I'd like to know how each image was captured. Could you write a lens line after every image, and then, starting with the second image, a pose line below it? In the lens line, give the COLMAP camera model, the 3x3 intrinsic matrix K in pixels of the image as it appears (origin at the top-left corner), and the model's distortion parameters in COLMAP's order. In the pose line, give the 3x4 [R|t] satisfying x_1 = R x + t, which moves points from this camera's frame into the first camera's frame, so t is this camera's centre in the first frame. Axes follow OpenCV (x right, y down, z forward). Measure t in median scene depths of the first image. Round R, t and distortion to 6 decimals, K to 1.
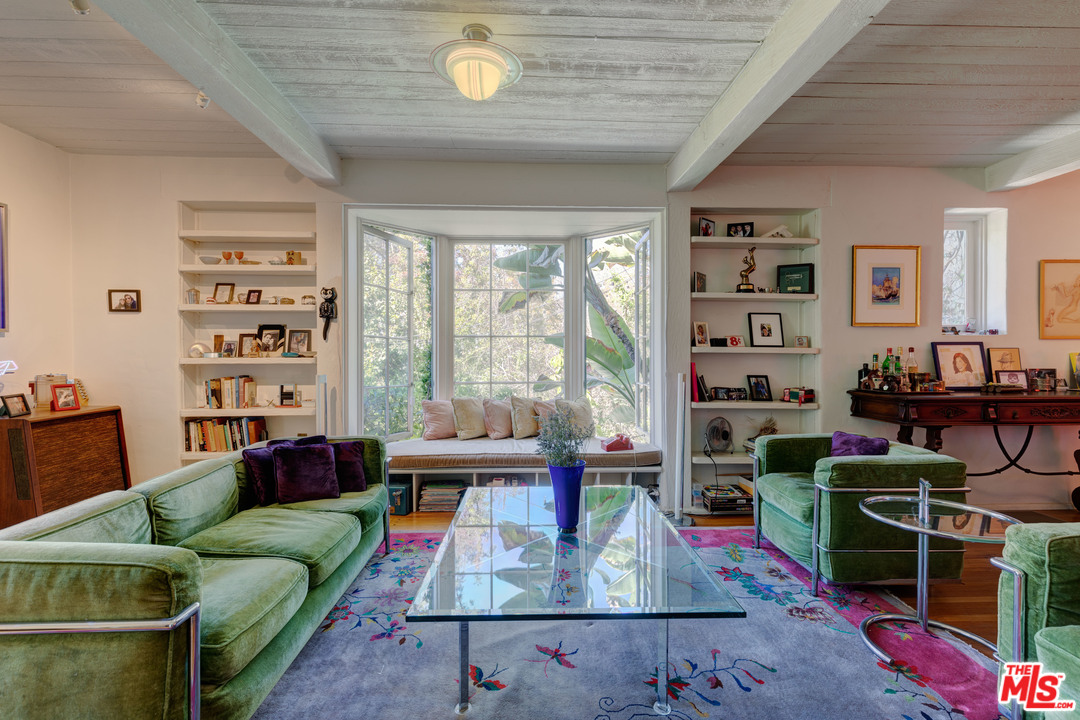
lens RADIAL K [[482.9, 0, 540.9], [0, 482.9, 358.5], [0, 0, 1]] dist [0.007552, -0.002298]
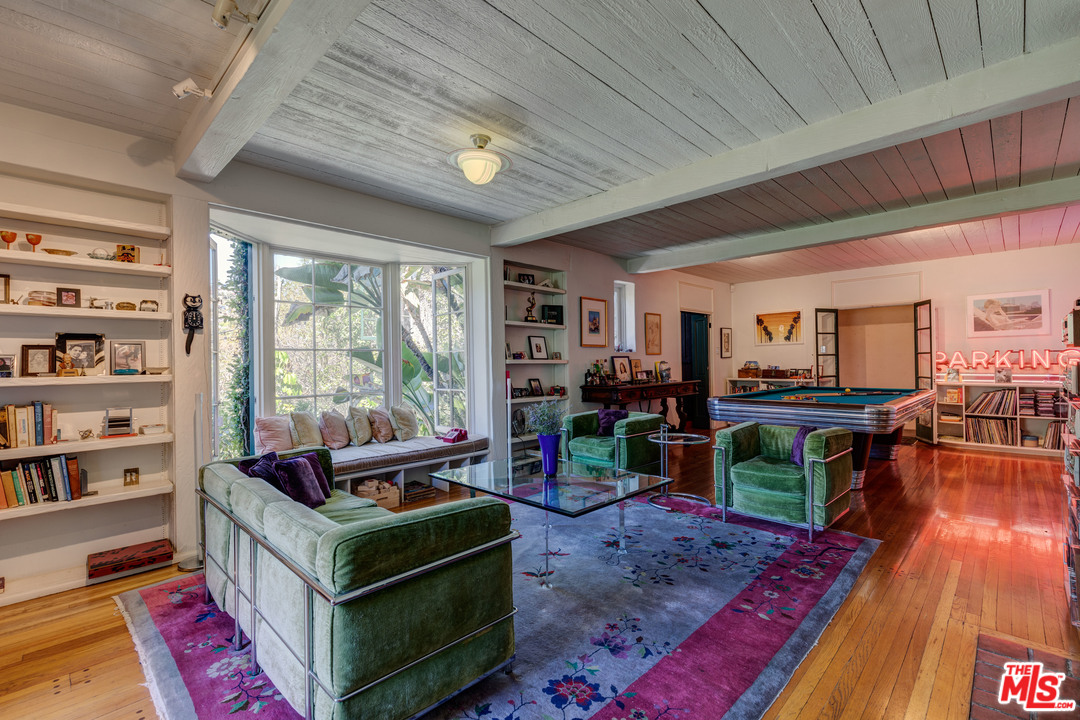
lens RADIAL K [[482.9, 0, 542.8], [0, 482.9, 359.6], [0, 0, 1]] dist [0.007552, -0.002298]
pose [[0.721028, -0.004734, 0.692890, -0.569236], [0.017698, 0.999776, -0.011586, -0.006301], [-0.692680, 0.020616, 0.720950, -0.073003]]
